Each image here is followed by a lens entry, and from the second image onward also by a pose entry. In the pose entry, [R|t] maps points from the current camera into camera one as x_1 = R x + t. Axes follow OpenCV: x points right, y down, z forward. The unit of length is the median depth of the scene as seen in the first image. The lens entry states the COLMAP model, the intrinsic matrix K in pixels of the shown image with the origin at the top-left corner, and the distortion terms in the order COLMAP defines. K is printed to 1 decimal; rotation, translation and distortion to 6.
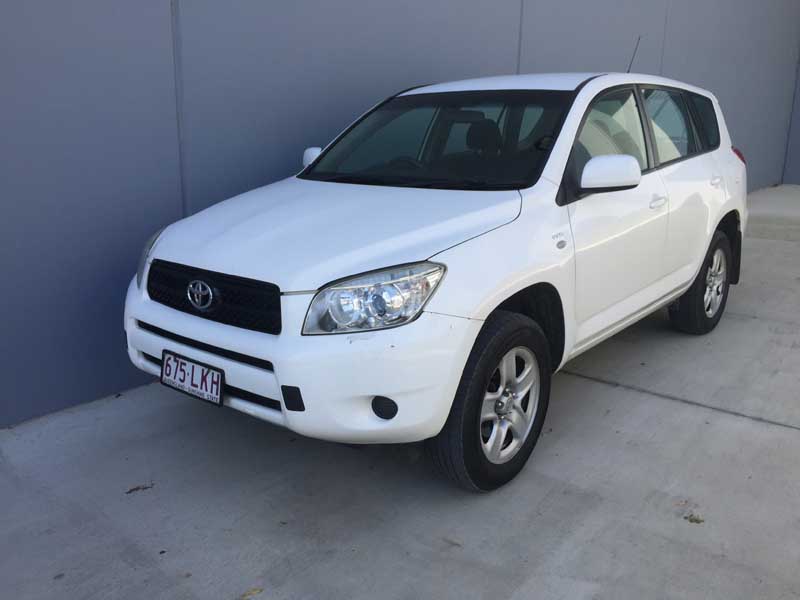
lens RADIAL K [[689.9, 0, 403.5], [0, 689.9, 294.3], [0, 0, 1]] dist [0.073062, -0.110238]
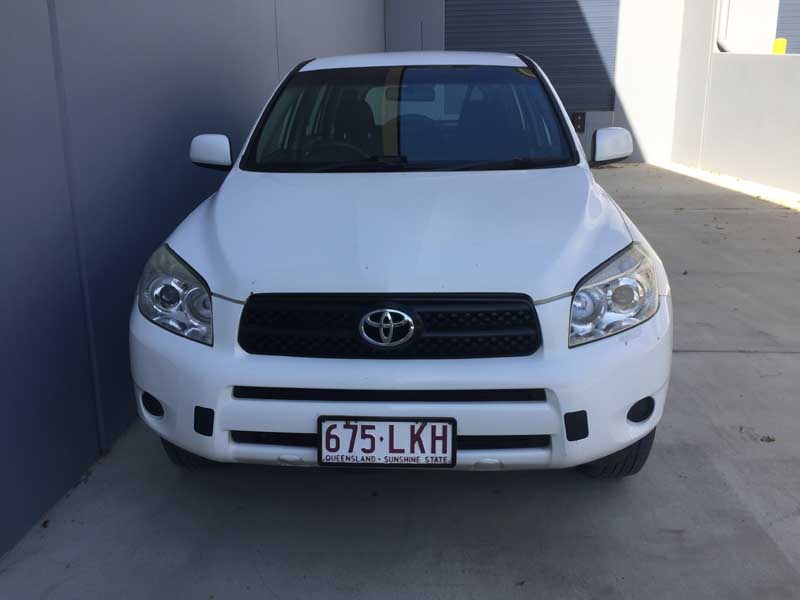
lens RADIAL K [[689.9, 0, 403.5], [0, 689.9, 294.3], [0, 0, 1]] dist [0.073062, -0.110238]
pose [[0.804355, -0.159387, 0.572372, -0.692849], [0.153839, 0.986364, 0.058480, -0.074772], [-0.573888, 0.041014, 0.817906, 0.392076]]
